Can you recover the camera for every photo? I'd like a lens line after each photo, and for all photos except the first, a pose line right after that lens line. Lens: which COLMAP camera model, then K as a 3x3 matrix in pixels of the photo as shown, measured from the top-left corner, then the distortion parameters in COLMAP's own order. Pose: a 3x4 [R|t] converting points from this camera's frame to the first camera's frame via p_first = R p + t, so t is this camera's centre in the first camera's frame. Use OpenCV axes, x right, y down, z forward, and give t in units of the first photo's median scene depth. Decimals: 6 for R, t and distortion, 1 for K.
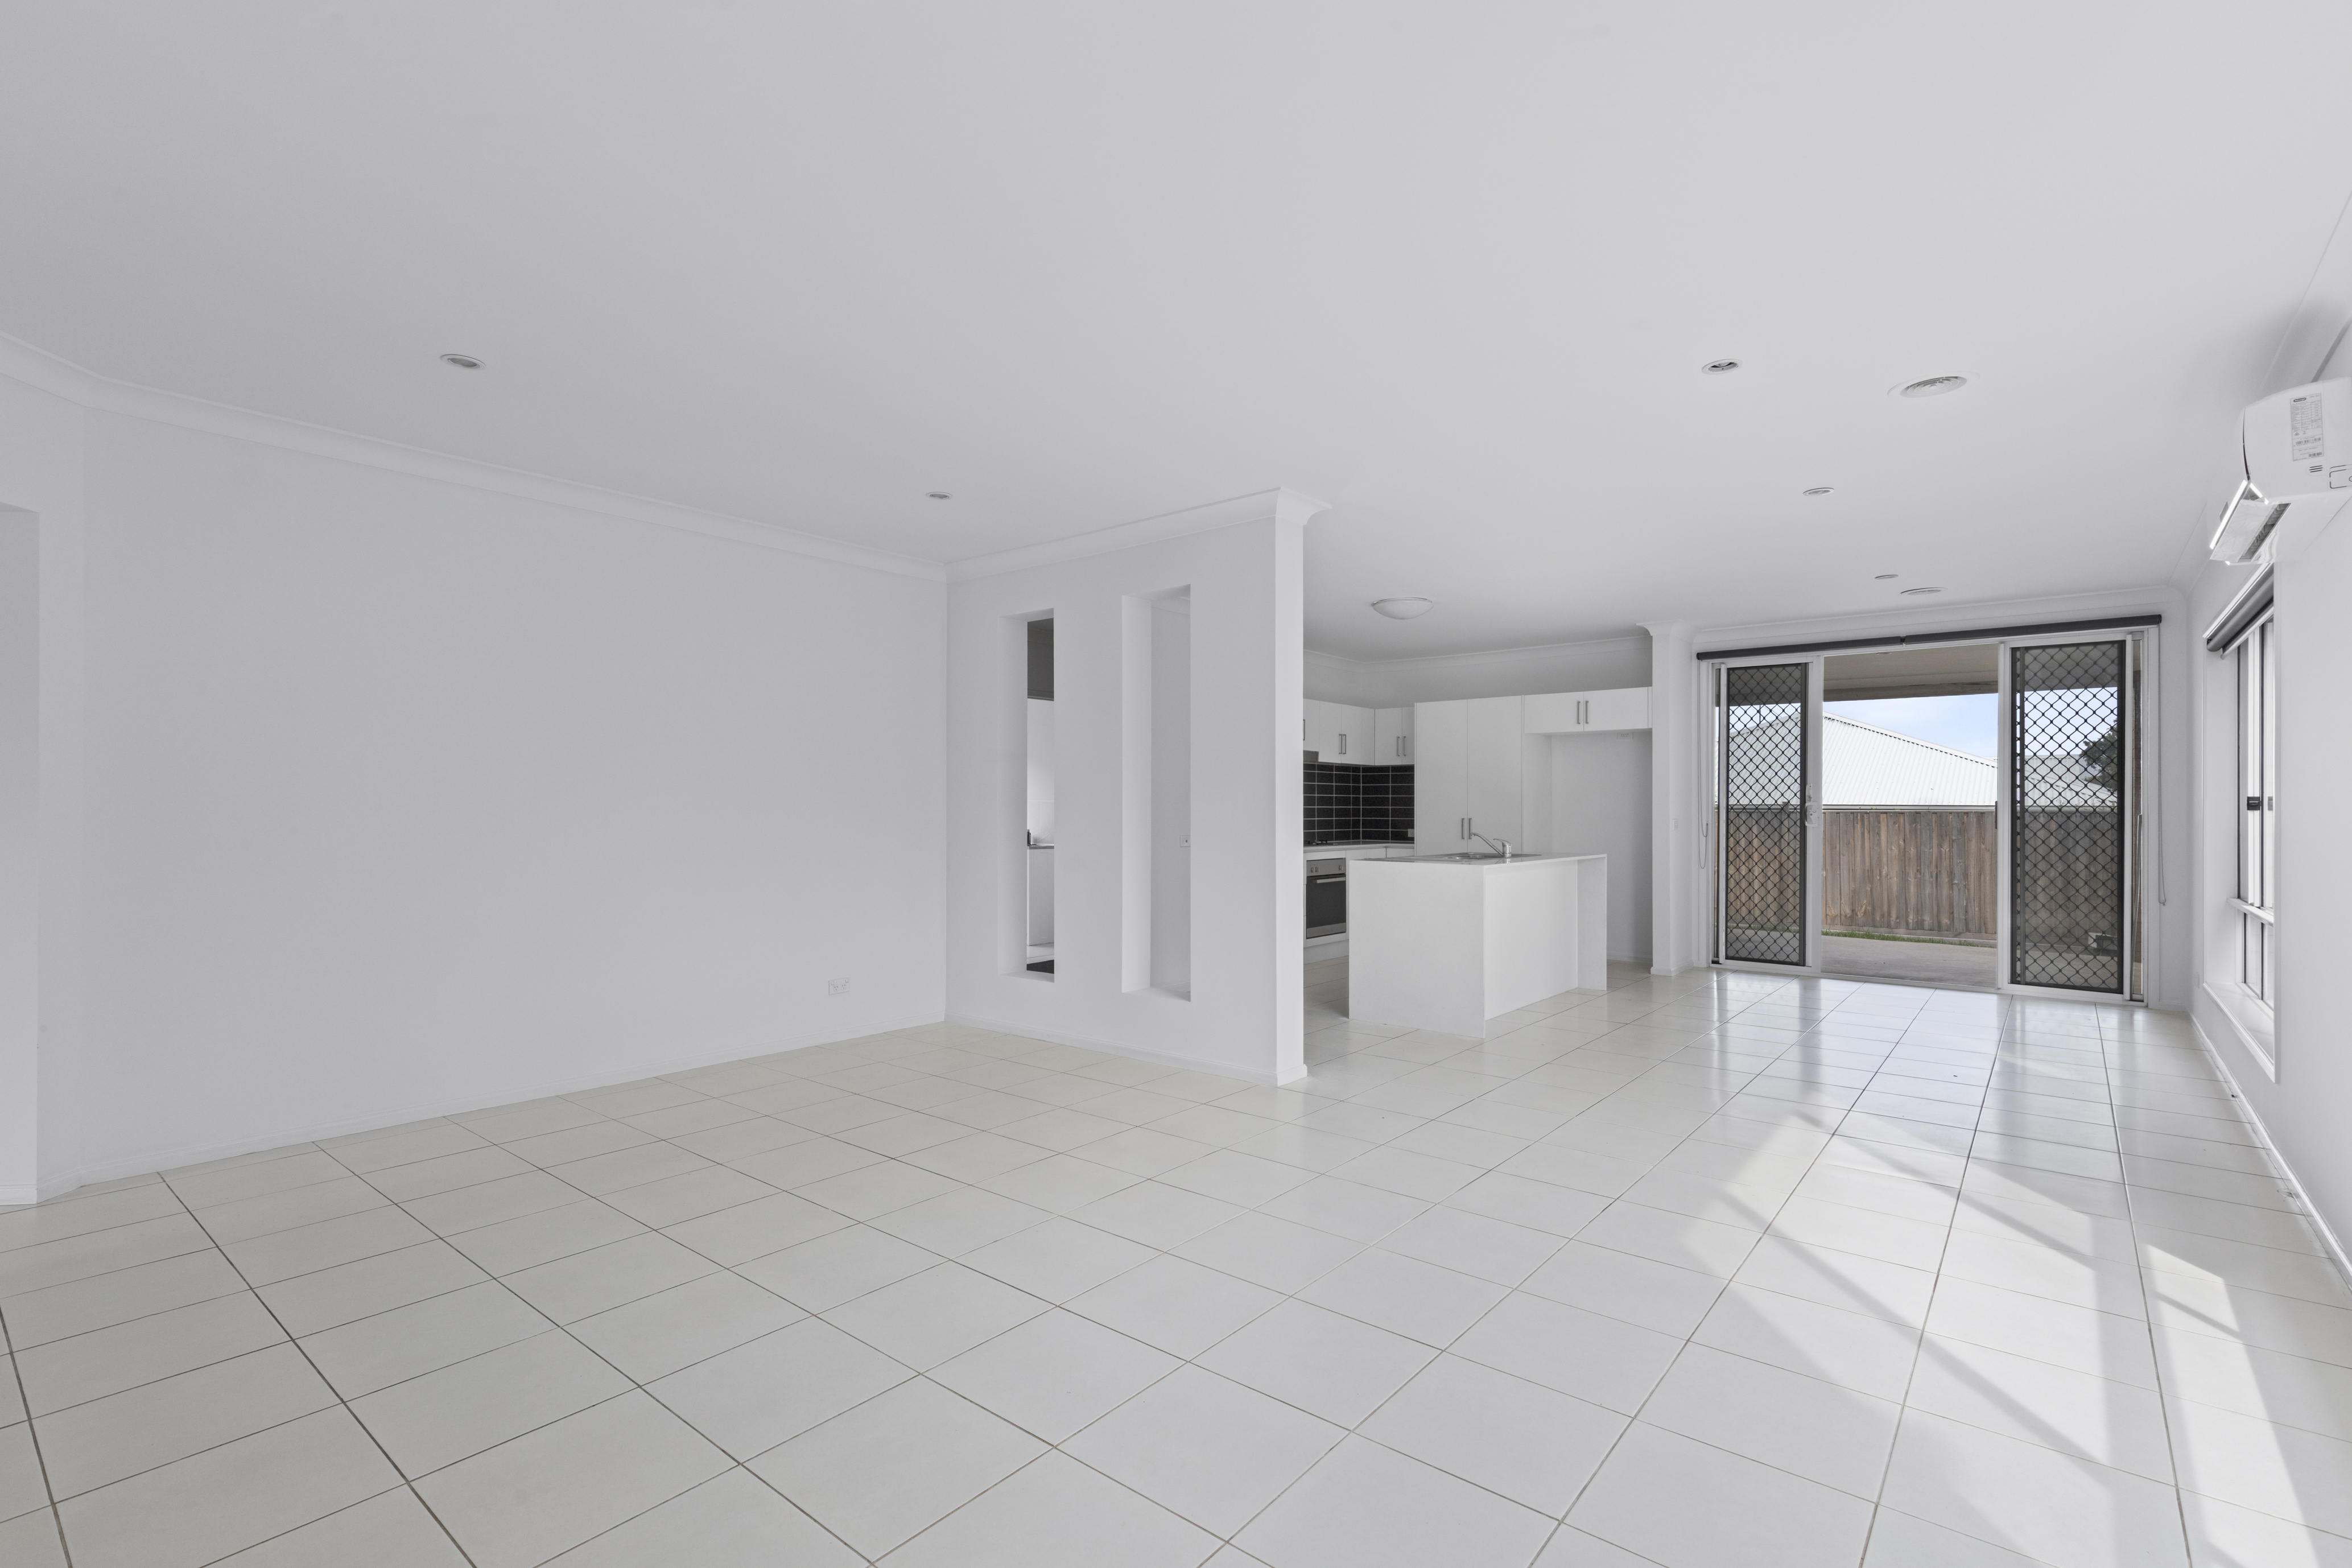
lens RADIAL K [[1086.1, 0, 1176.0], [0, 1086.1, 784.0], [0, 0, 1]] dist [-0.000193, -0.000156]
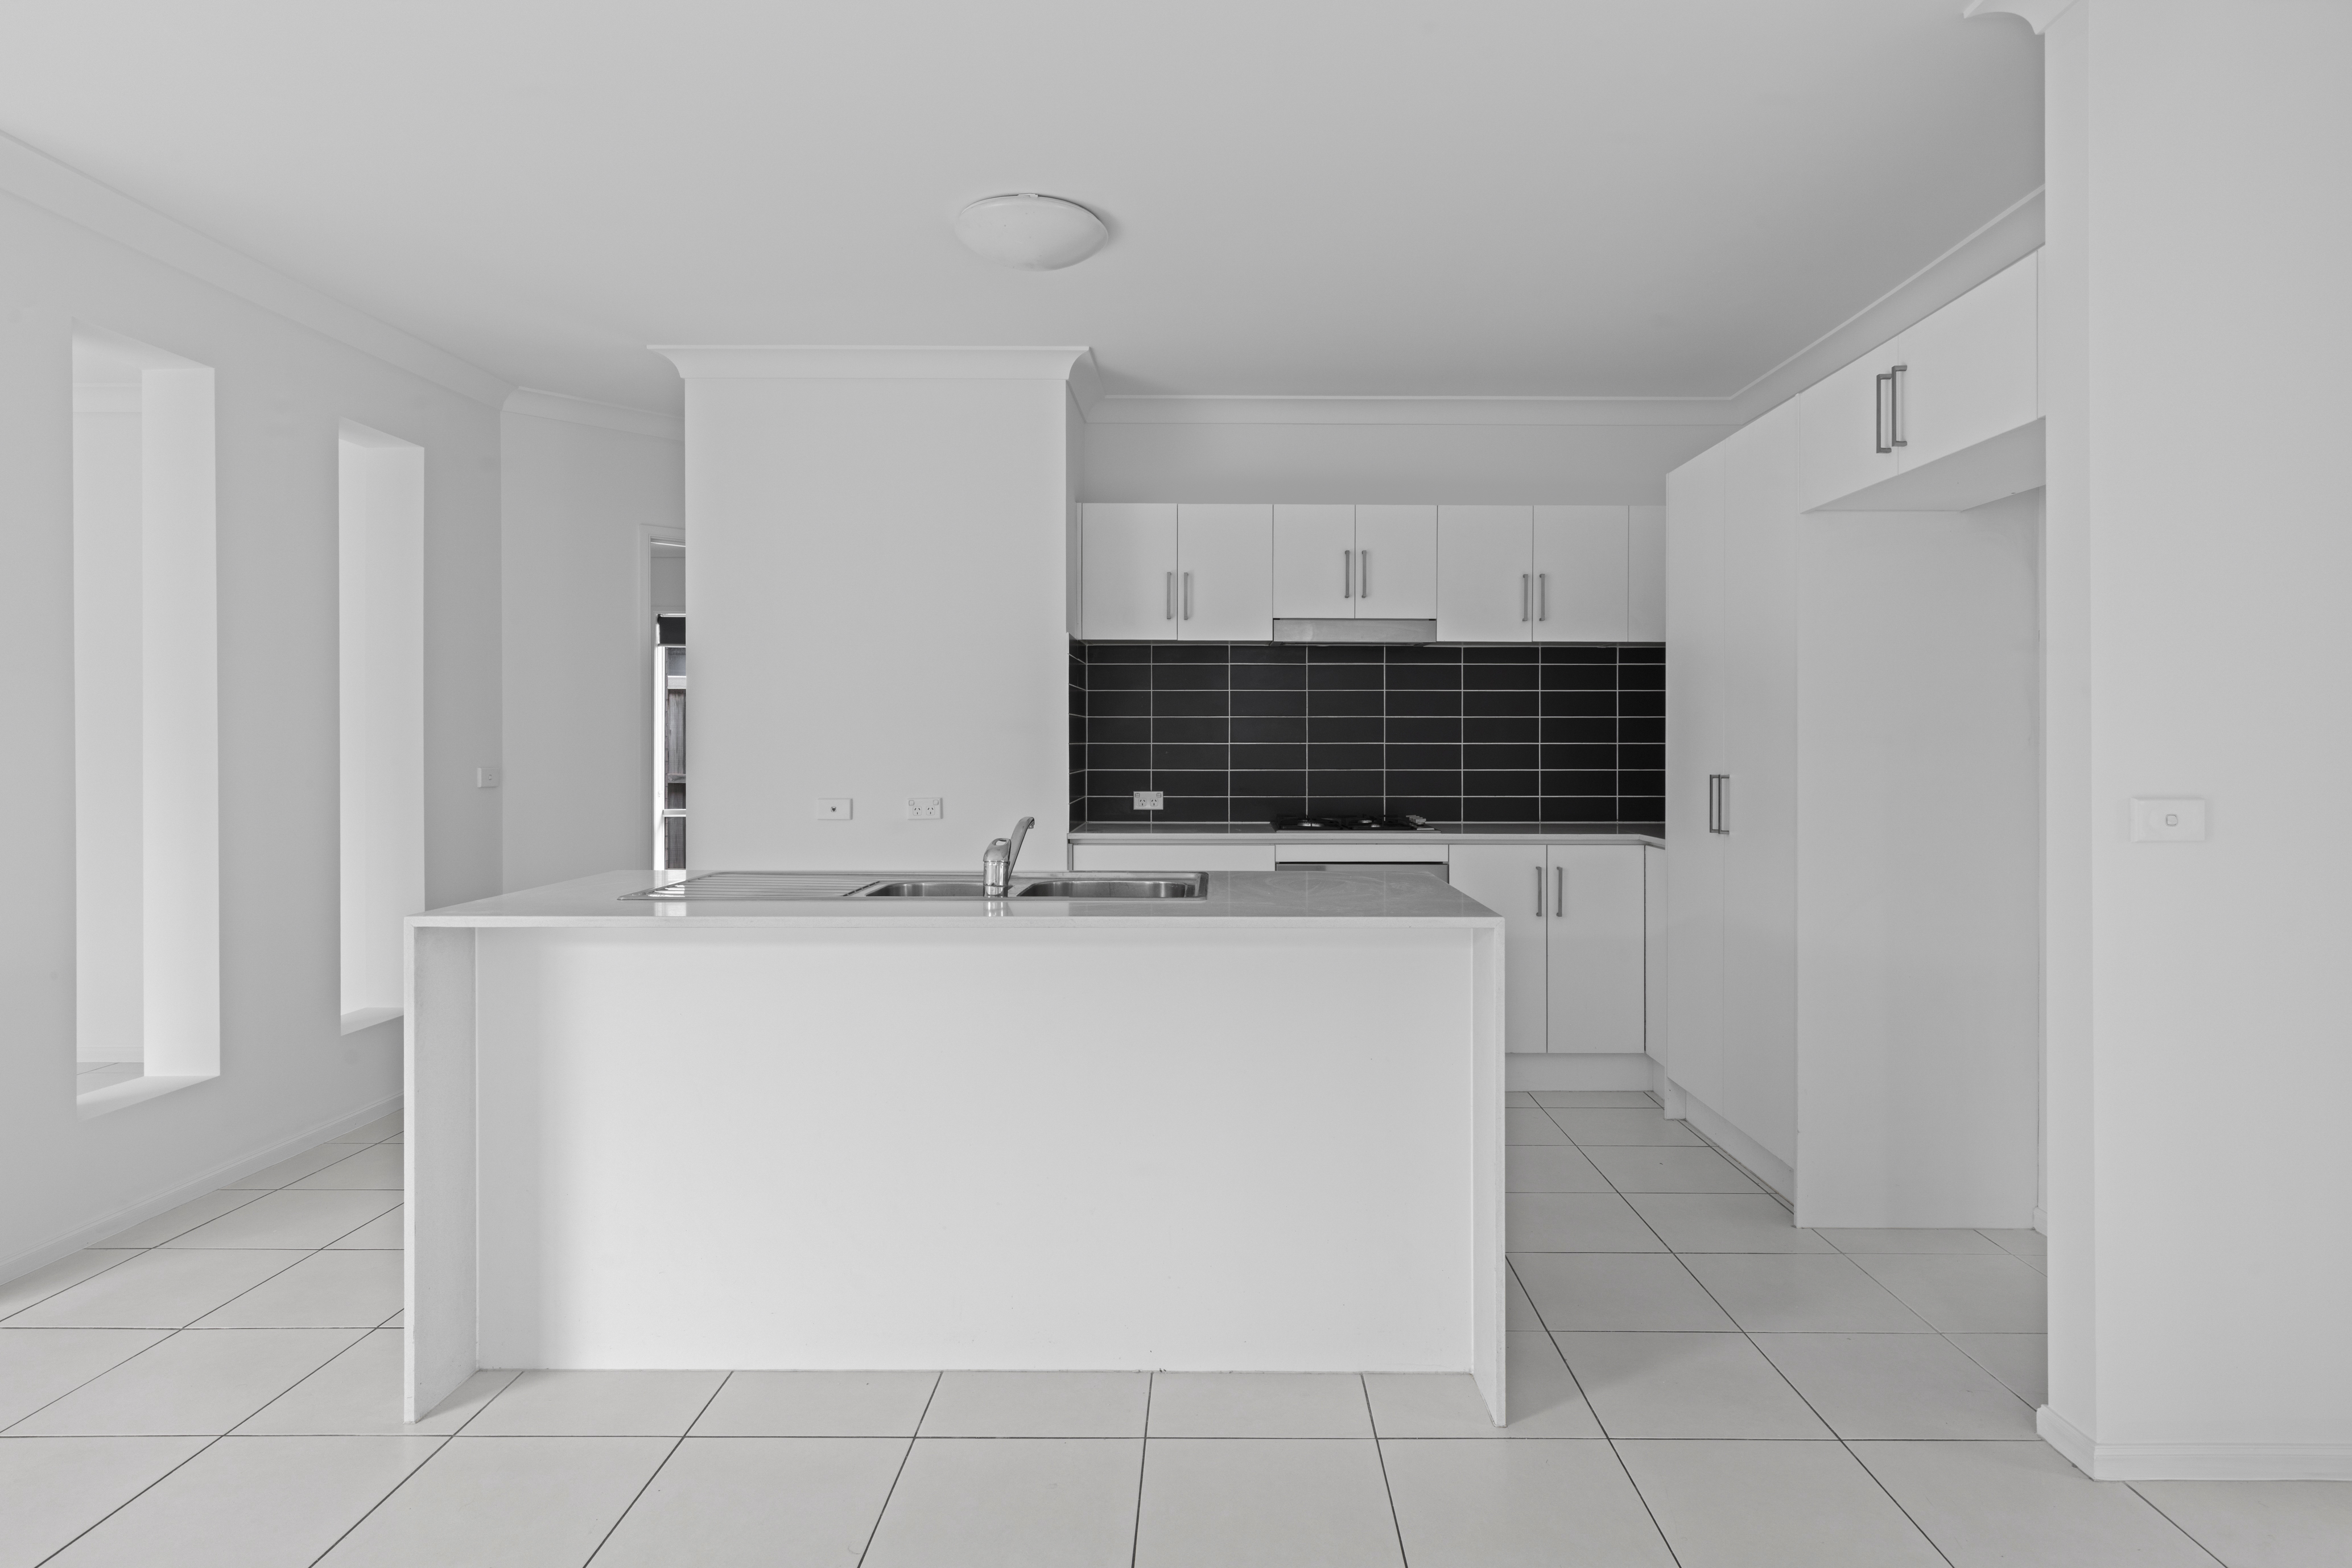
lens RADIAL K [[1277.6, 0, 1187.1], [0, 1277.6, 737.1], [0, 0, 1]] dist [-0.001027, -0.000032]
pose [[0.629545, -0.004495, -0.776951, 0.526269], [0.016550, 0.999834, 0.007625, 0.014224], [0.776787, -0.017659, 0.629515, 0.658181]]
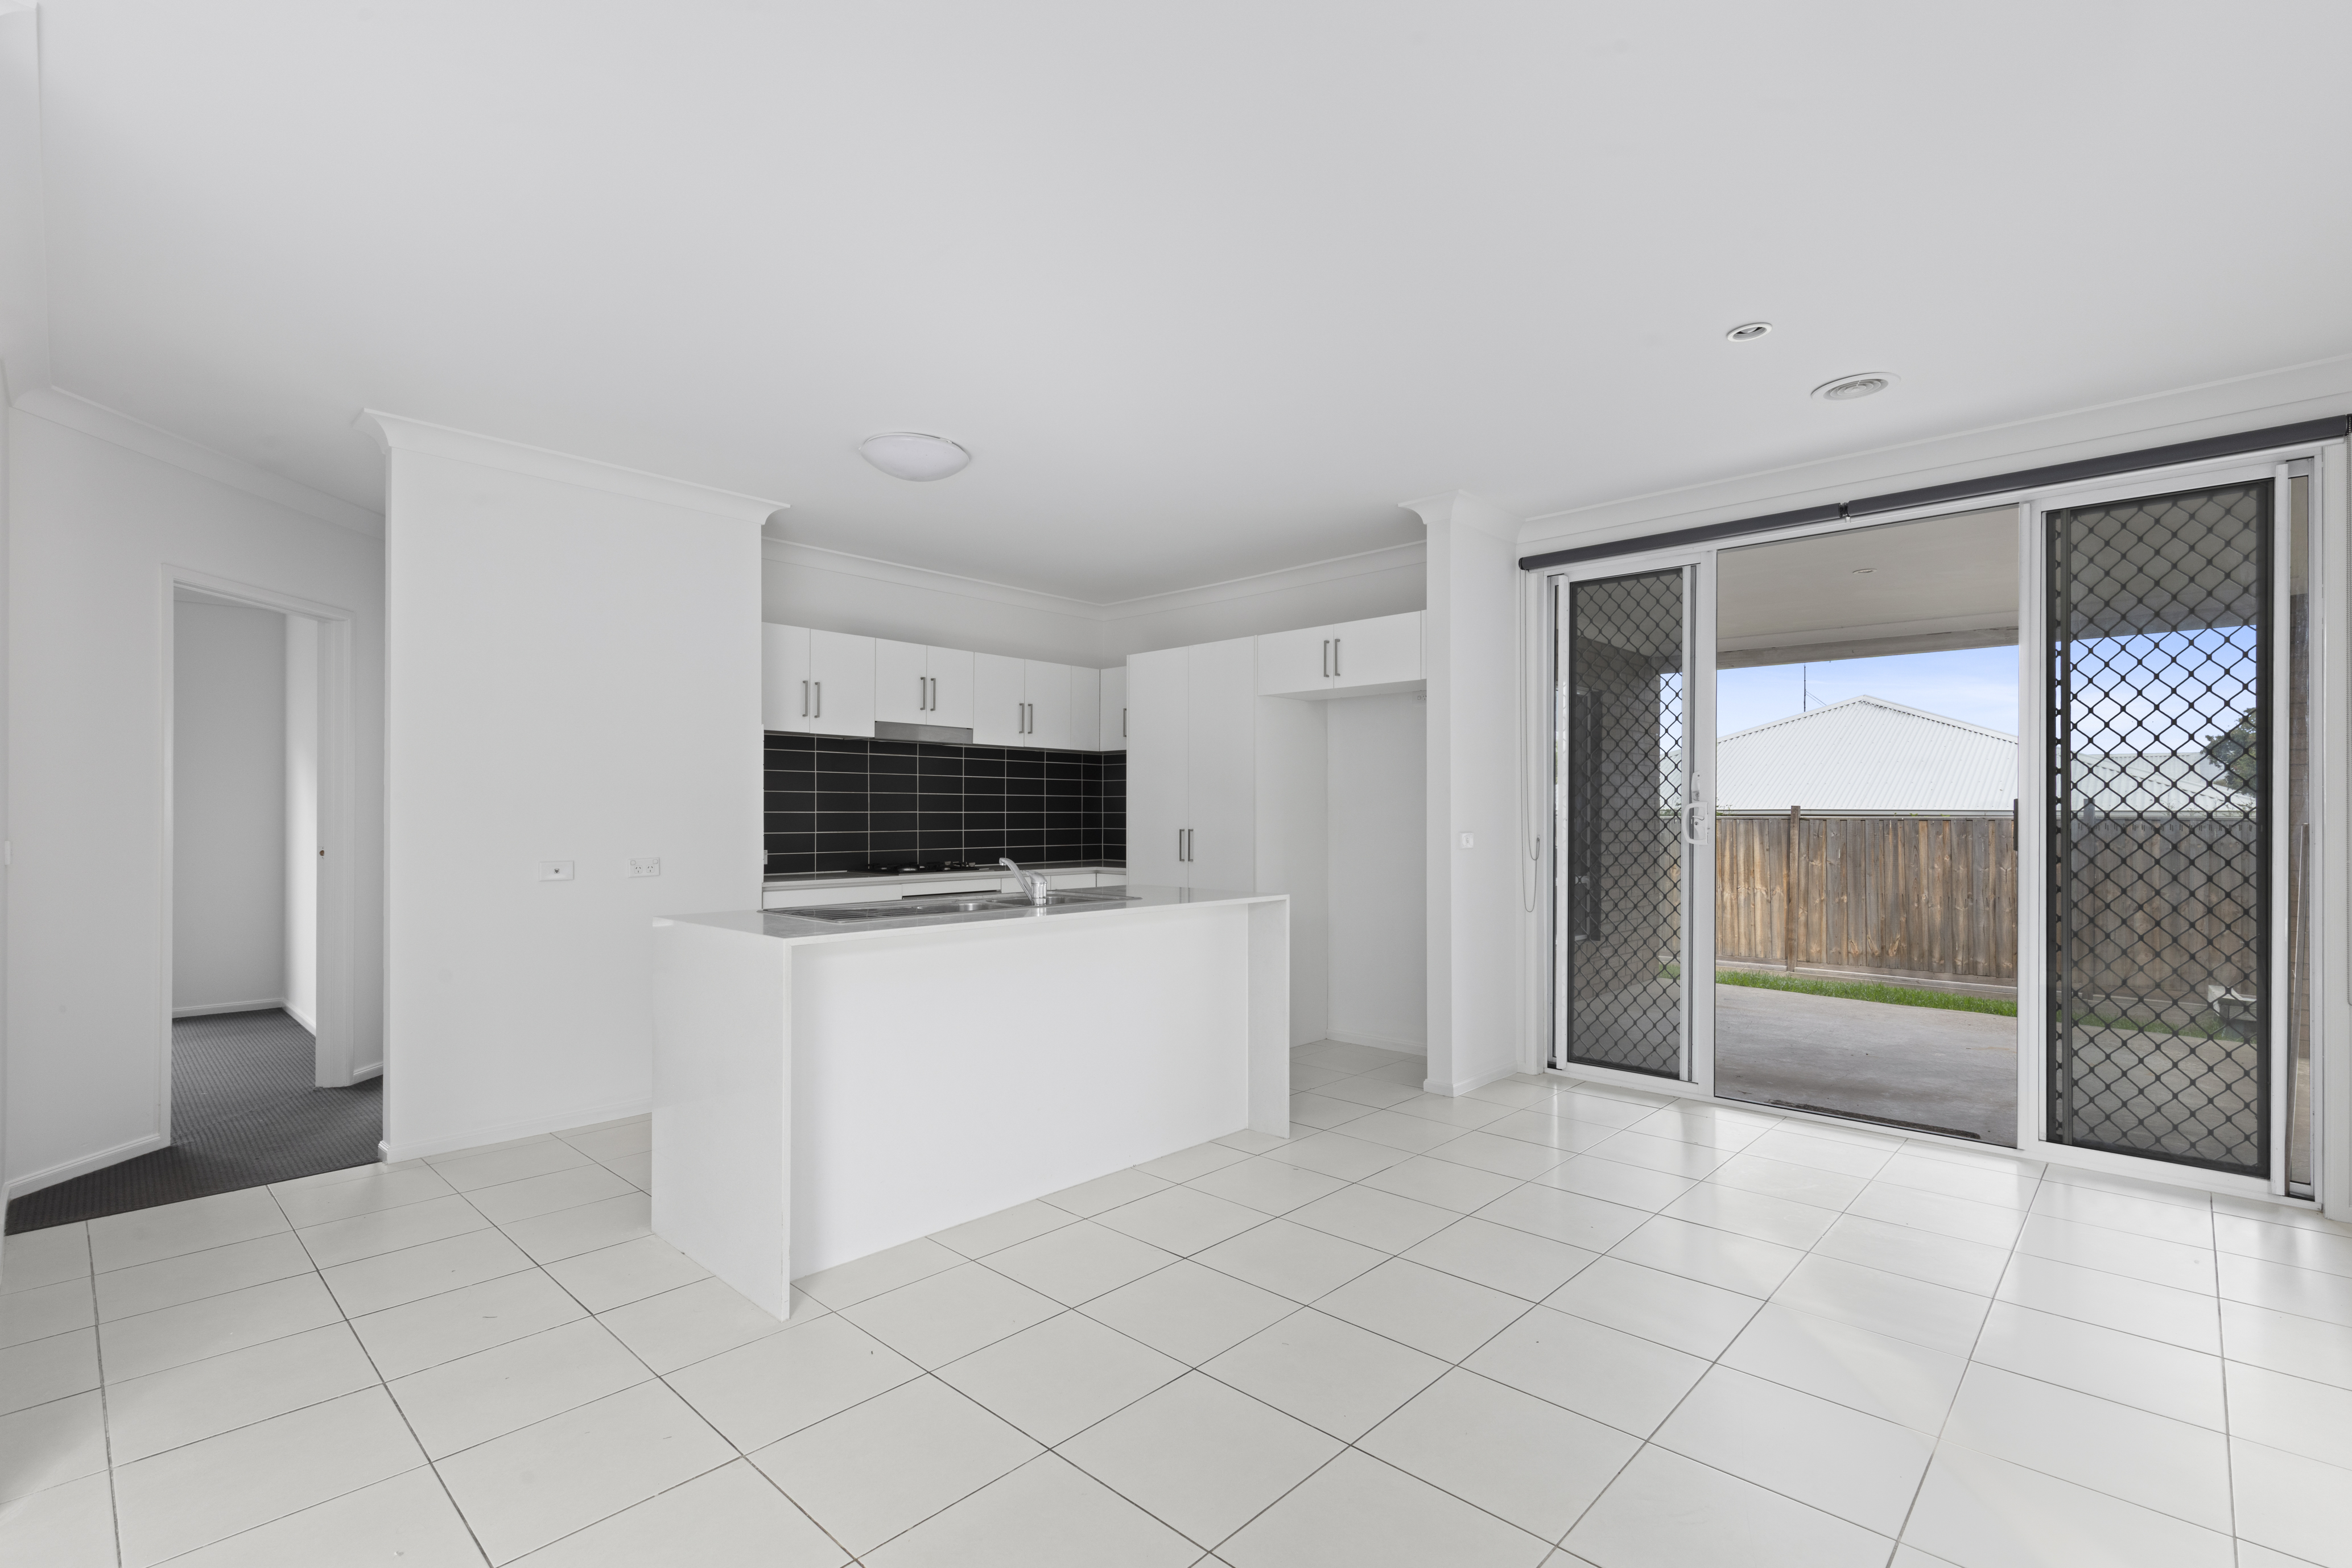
lens RADIAL K [[1075.7, 0, 1184.6], [0, 1075.7, 793.3], [0, 0, 1]] dist [0.001794, 0.000580]
pose [[0.997848, -0.002602, -0.065519, 0.336921], [0.002773, 0.999993, 0.002513, 0.009243], [0.065512, -0.002689, 0.997848, 0.391370]]
